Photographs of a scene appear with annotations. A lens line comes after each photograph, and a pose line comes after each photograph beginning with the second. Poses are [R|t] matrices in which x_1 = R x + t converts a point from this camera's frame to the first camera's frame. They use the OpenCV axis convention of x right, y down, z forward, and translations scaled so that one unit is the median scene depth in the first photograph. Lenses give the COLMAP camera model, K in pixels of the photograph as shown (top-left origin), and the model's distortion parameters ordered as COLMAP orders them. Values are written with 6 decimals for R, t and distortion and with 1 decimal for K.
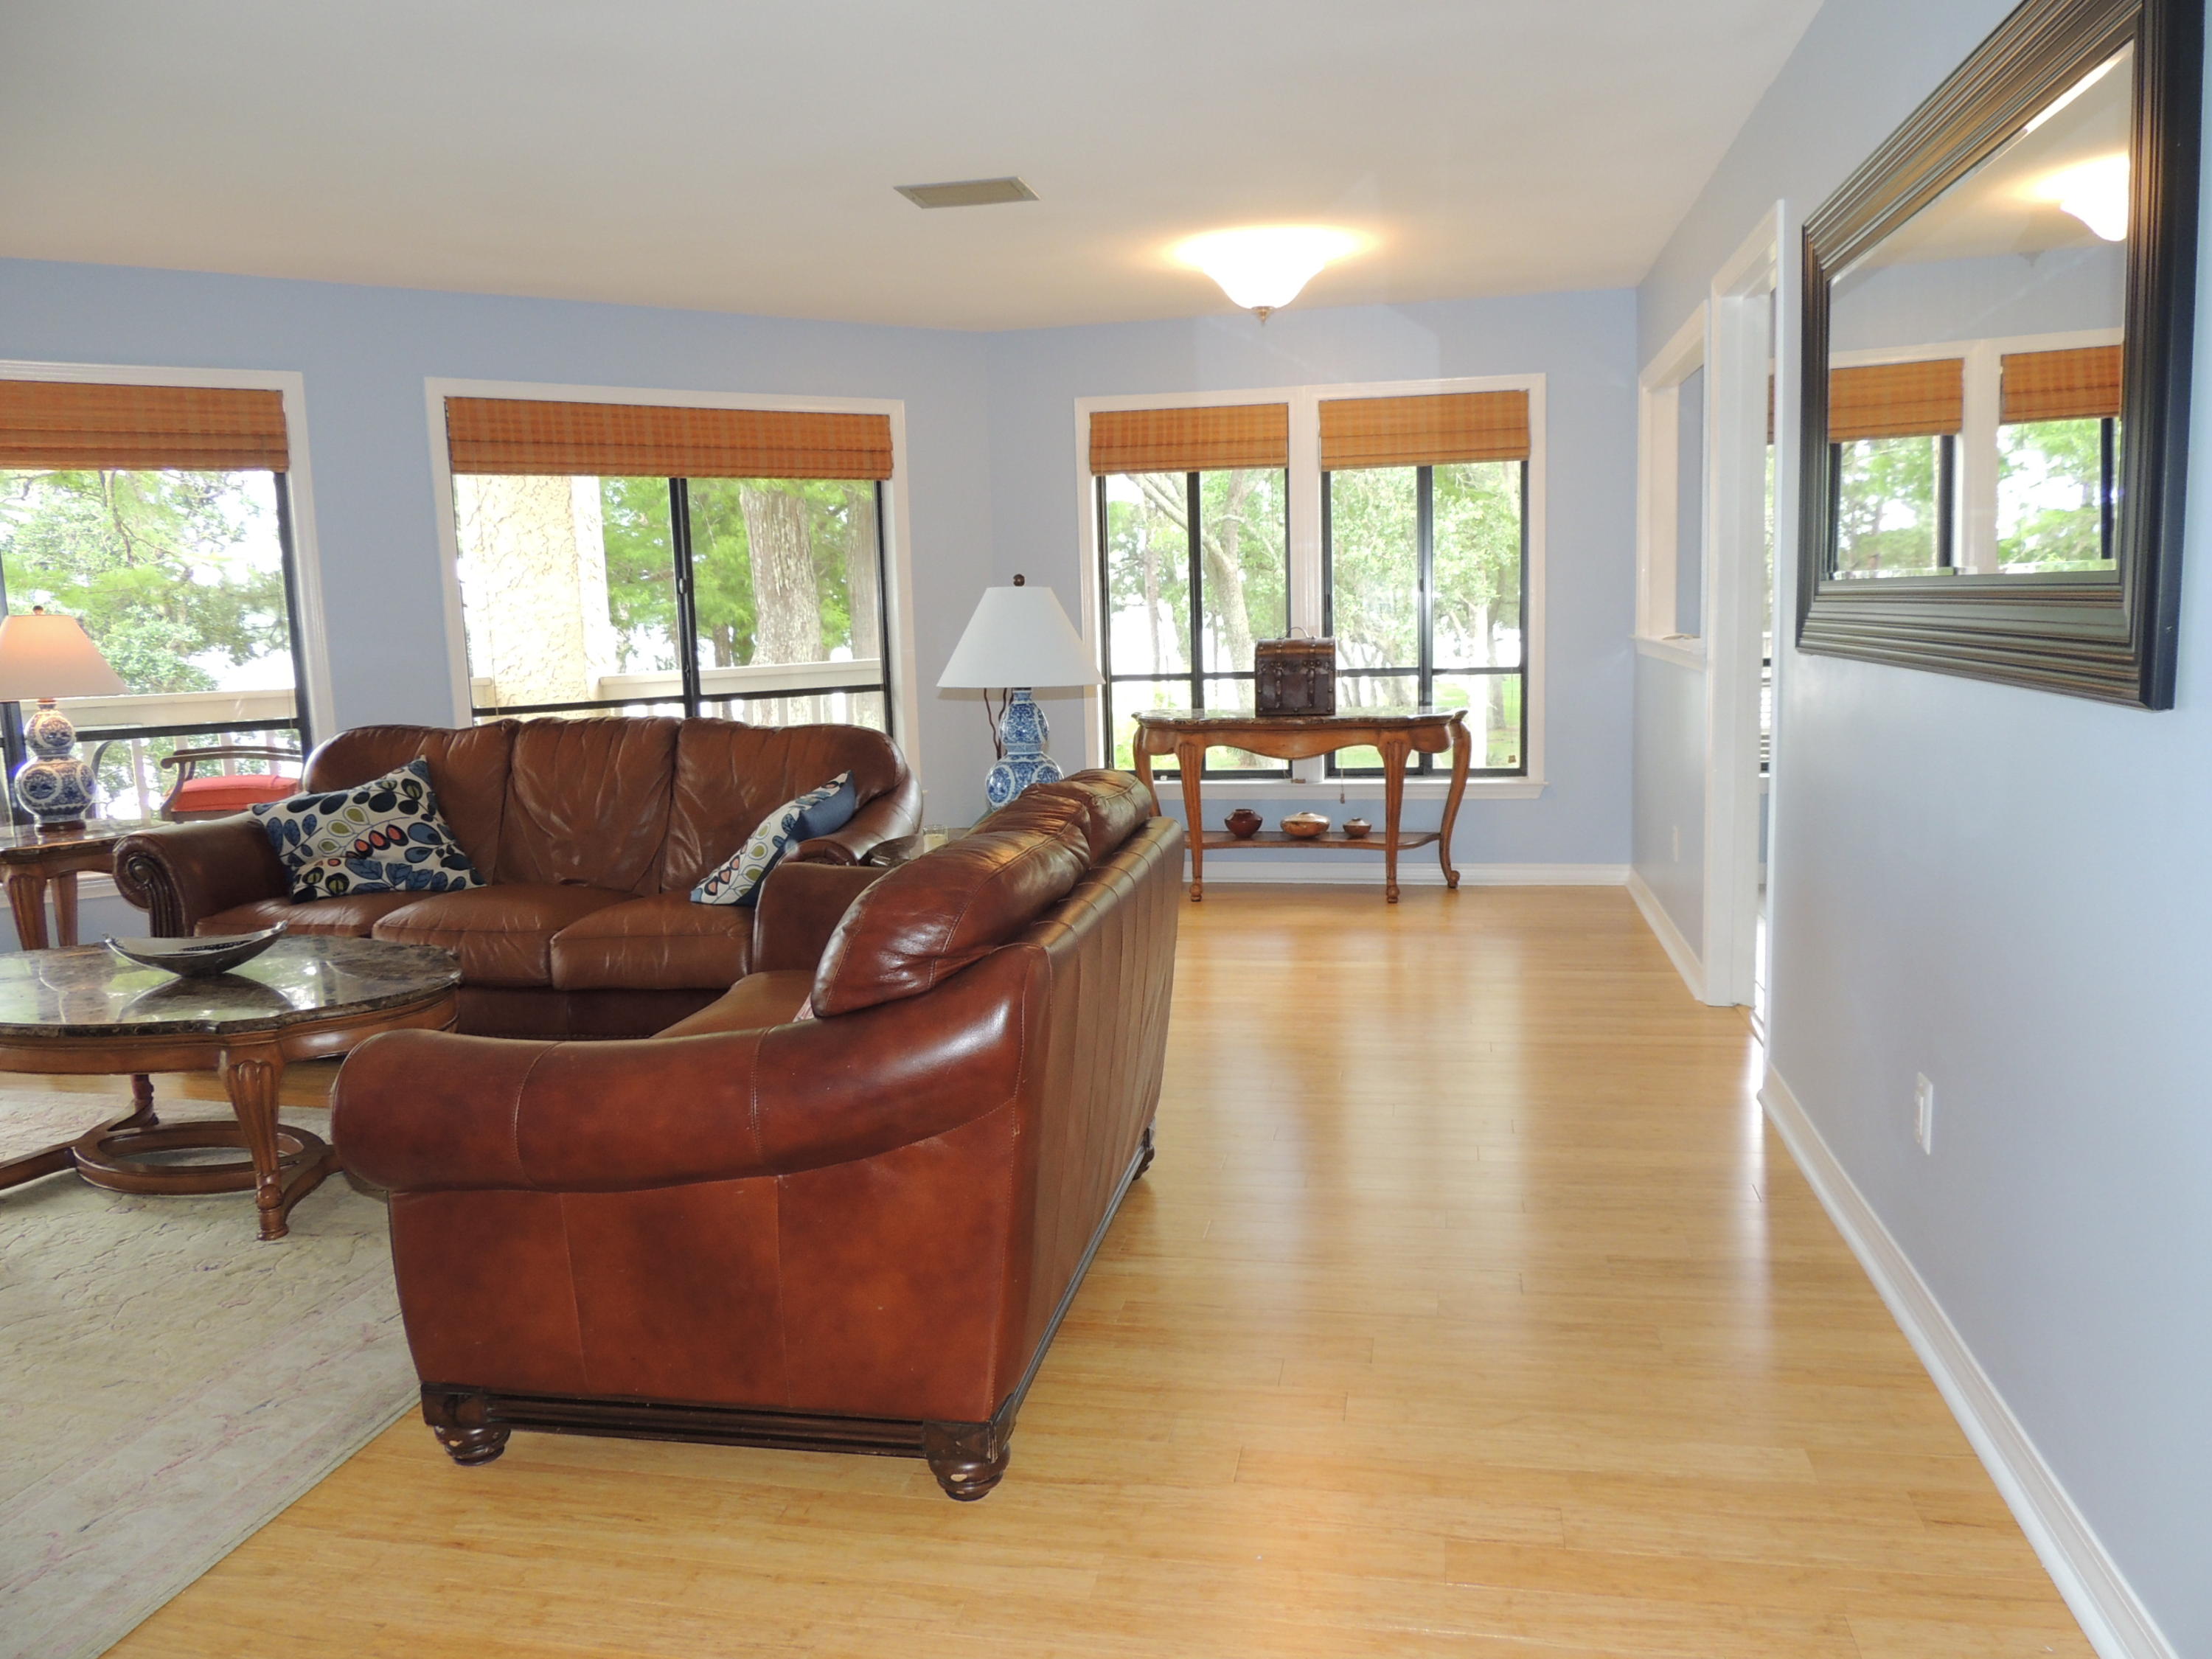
lens RADIAL K [[1566.6, 0, 1105.0], [0, 1566.6, 840.9], [0, 0, 1]] dist [-0.017183, -0.008257]
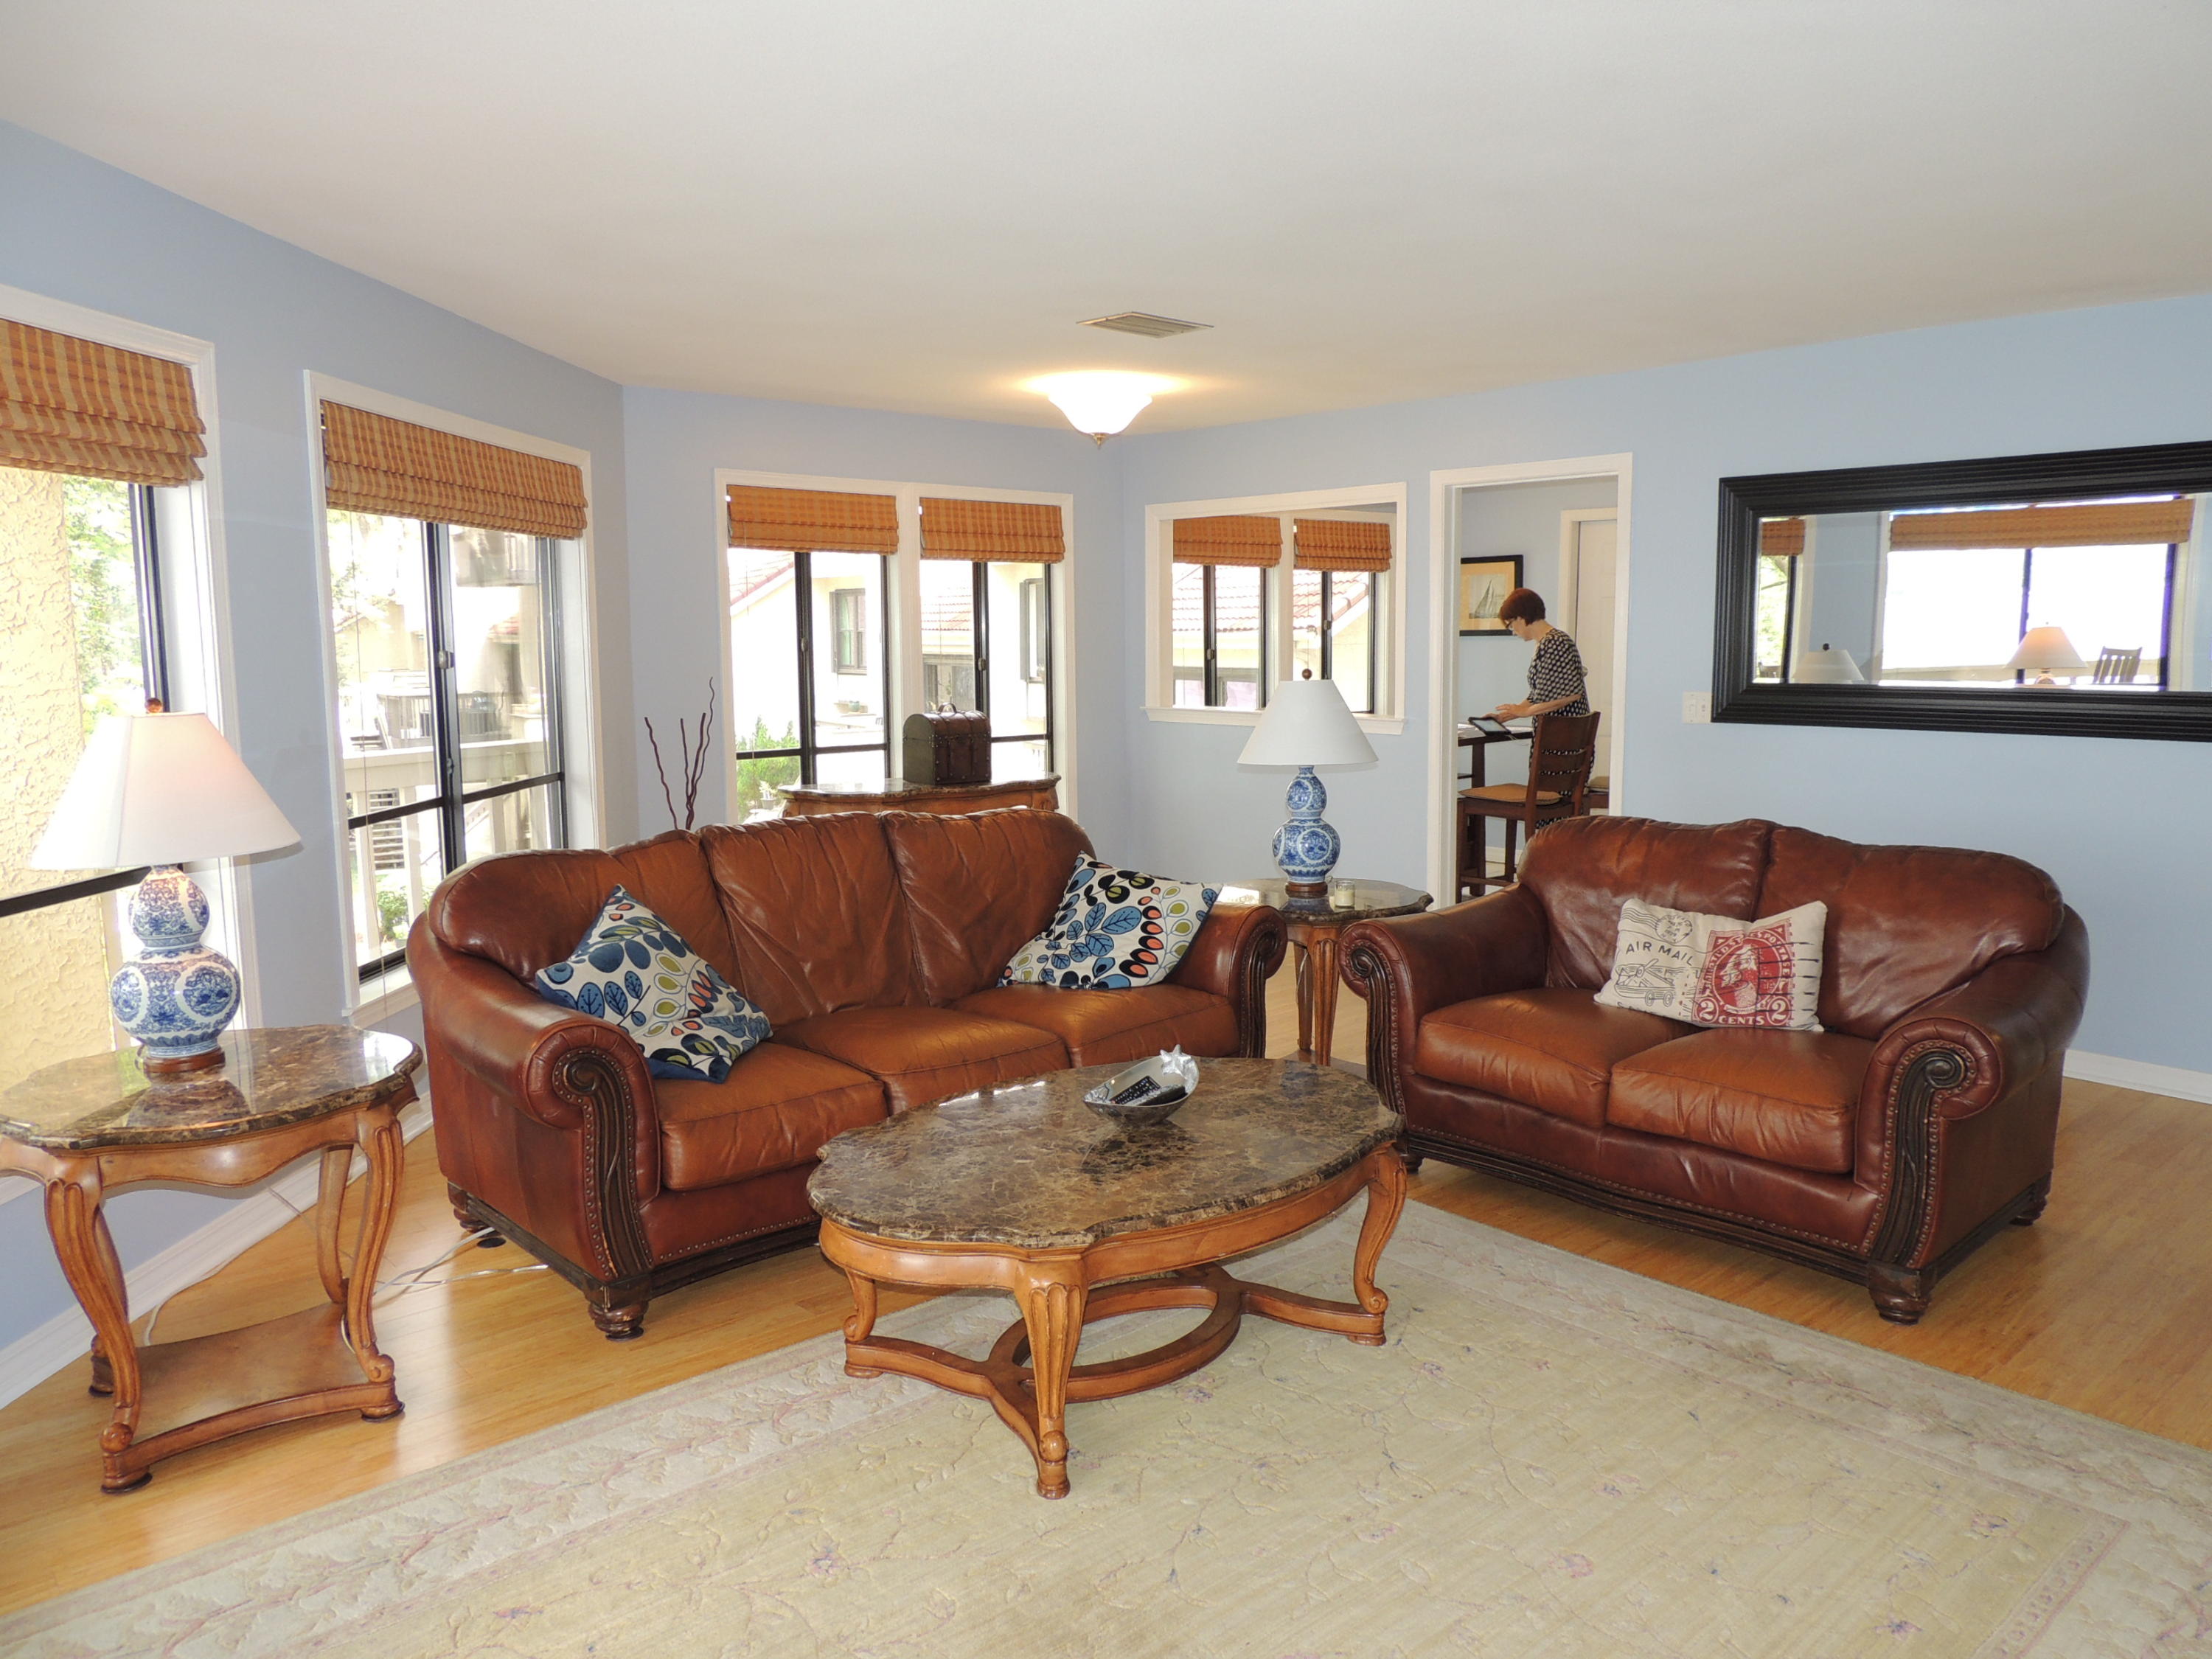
lens RADIAL K [[1566.6, 0, 1139.3], [0, 1566.6, 843.4], [0, 0, 1]] dist [-0.017183, -0.008257]
pose [[0.586843, -0.080472, 0.805692, -0.943137], [0.106311, 0.994093, 0.021855, -0.066765], [-0.802691, 0.072828, 0.591931, 0.340757]]
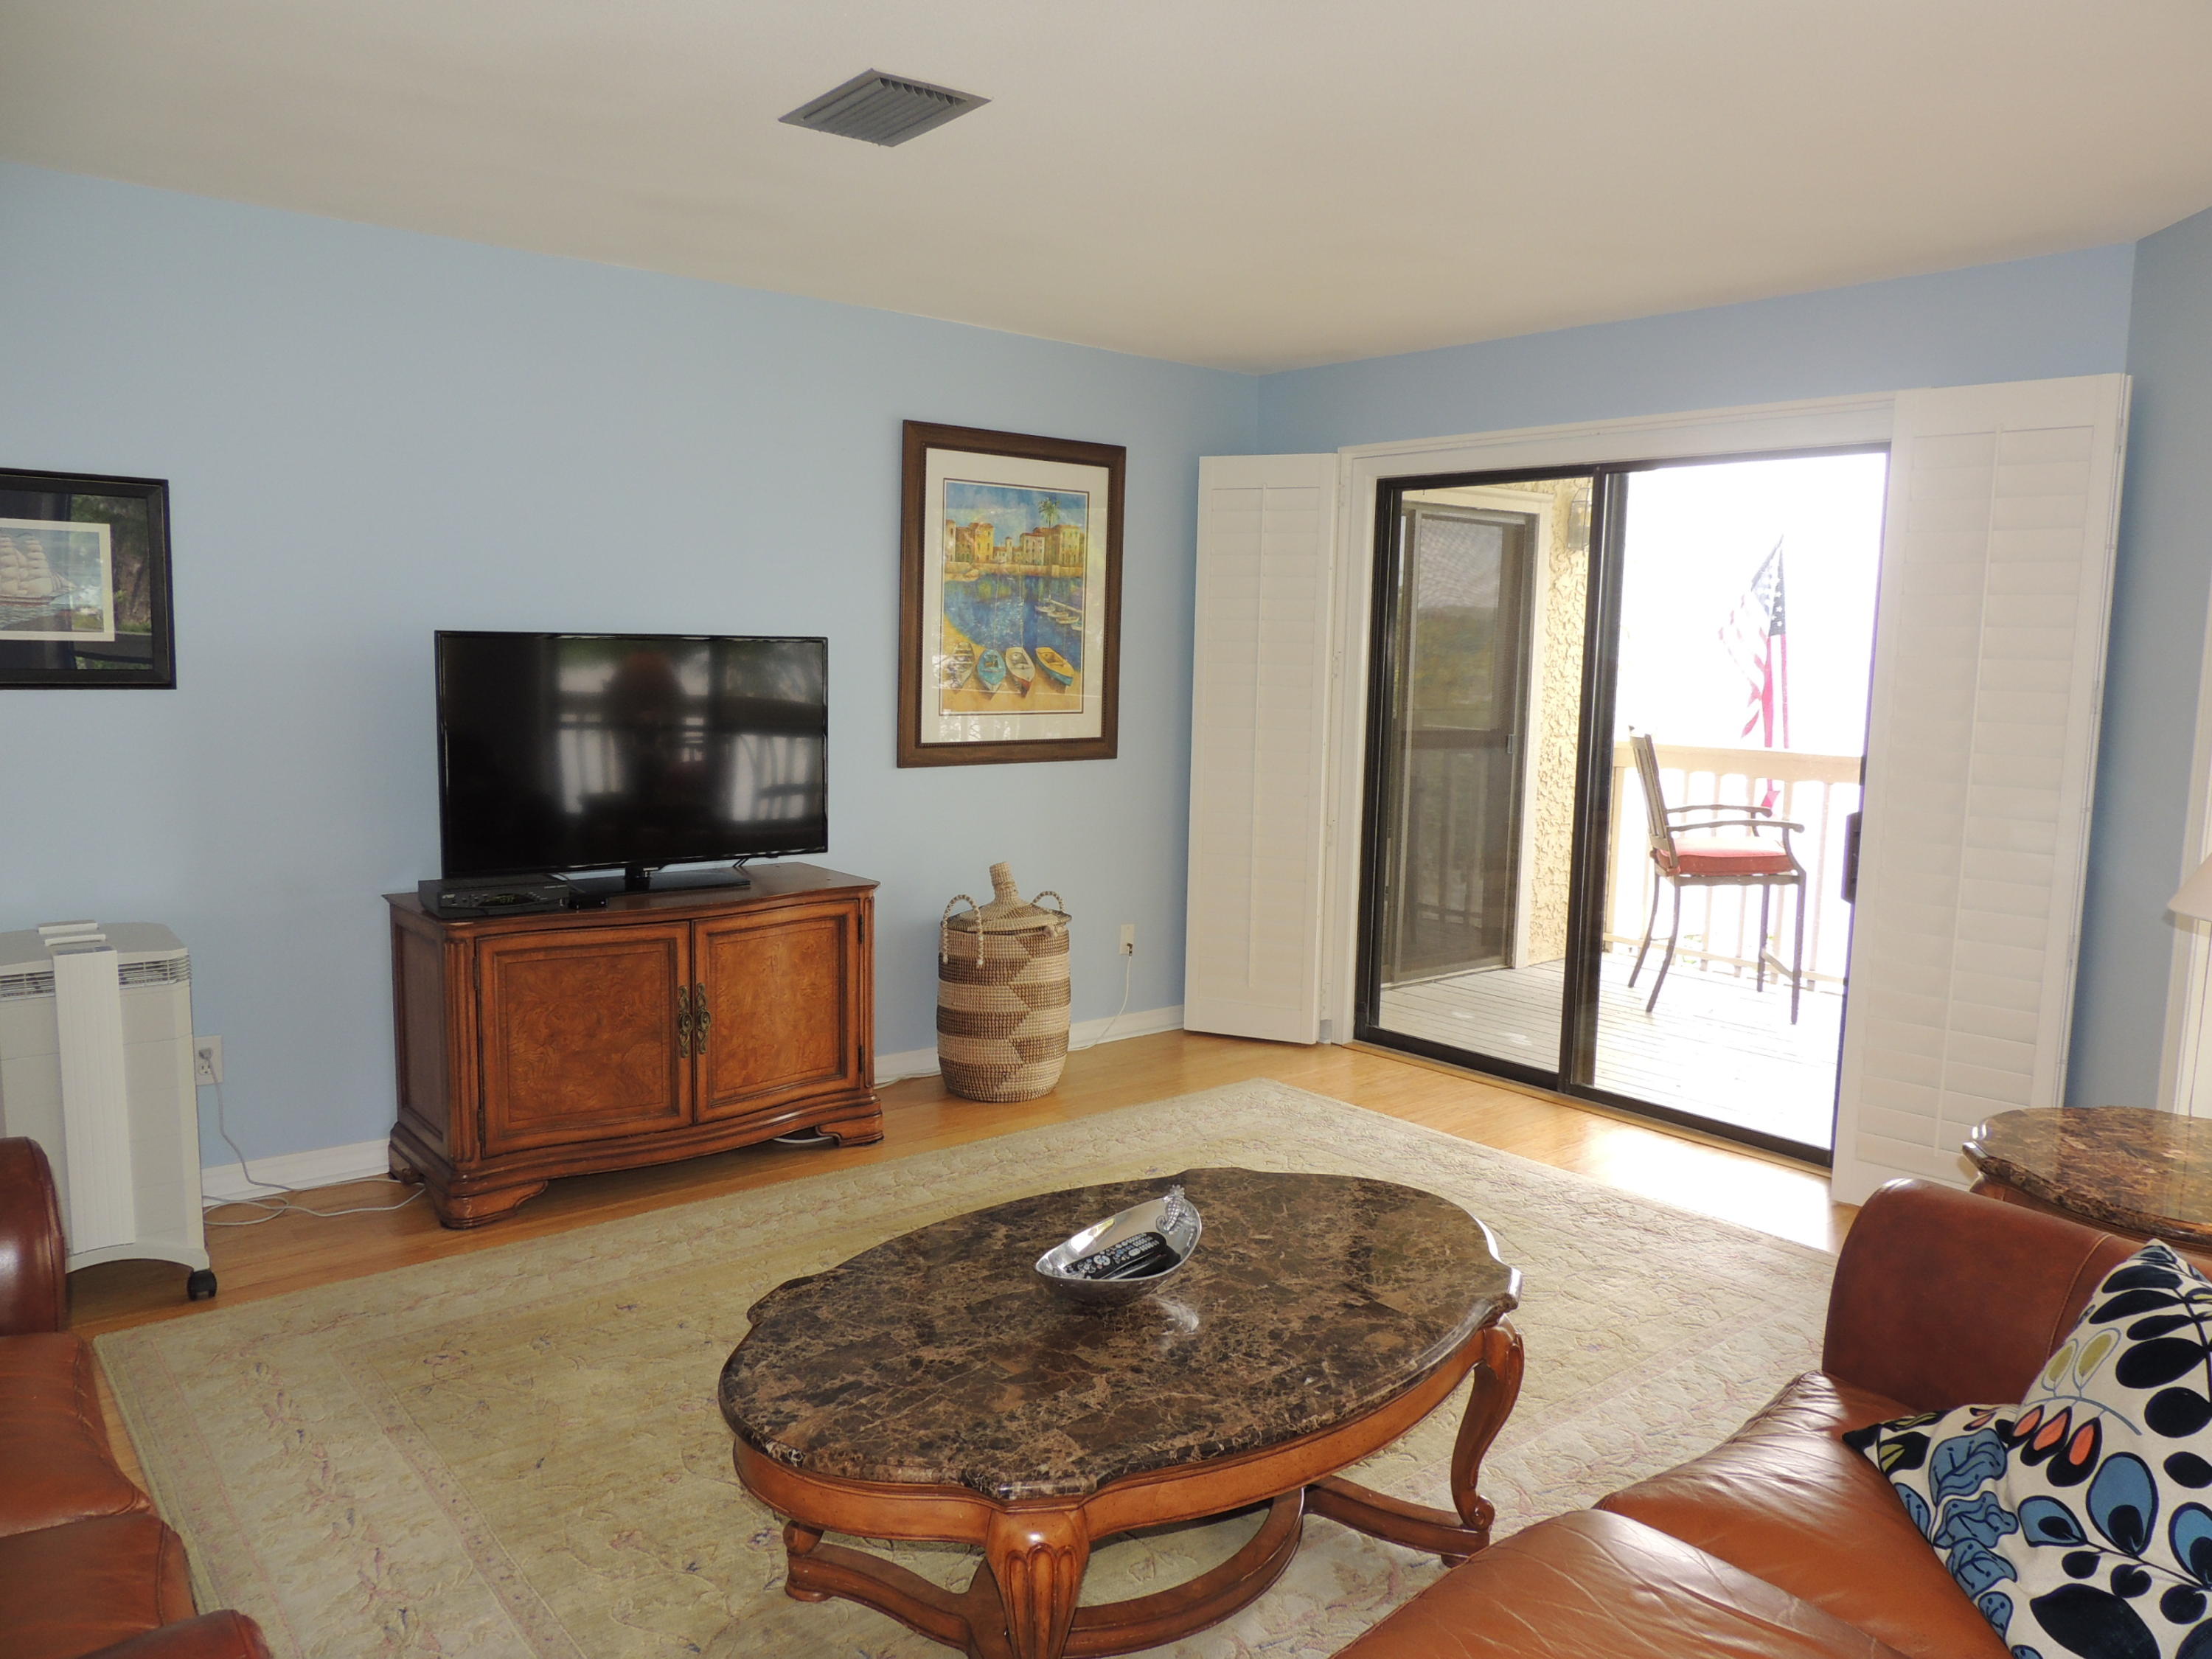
lens RADIAL K [[1566.6, 0, 1106.1], [0, 1566.6, 822.0], [0, 0, 1]] dist [-0.017183, -0.008257]
pose [[-0.639010, 0.100976, -0.762542, -0.068109], [-0.115033, 0.967652, 0.224535, -0.186914], [0.760548, 0.231198, -0.606724, 0.992205]]
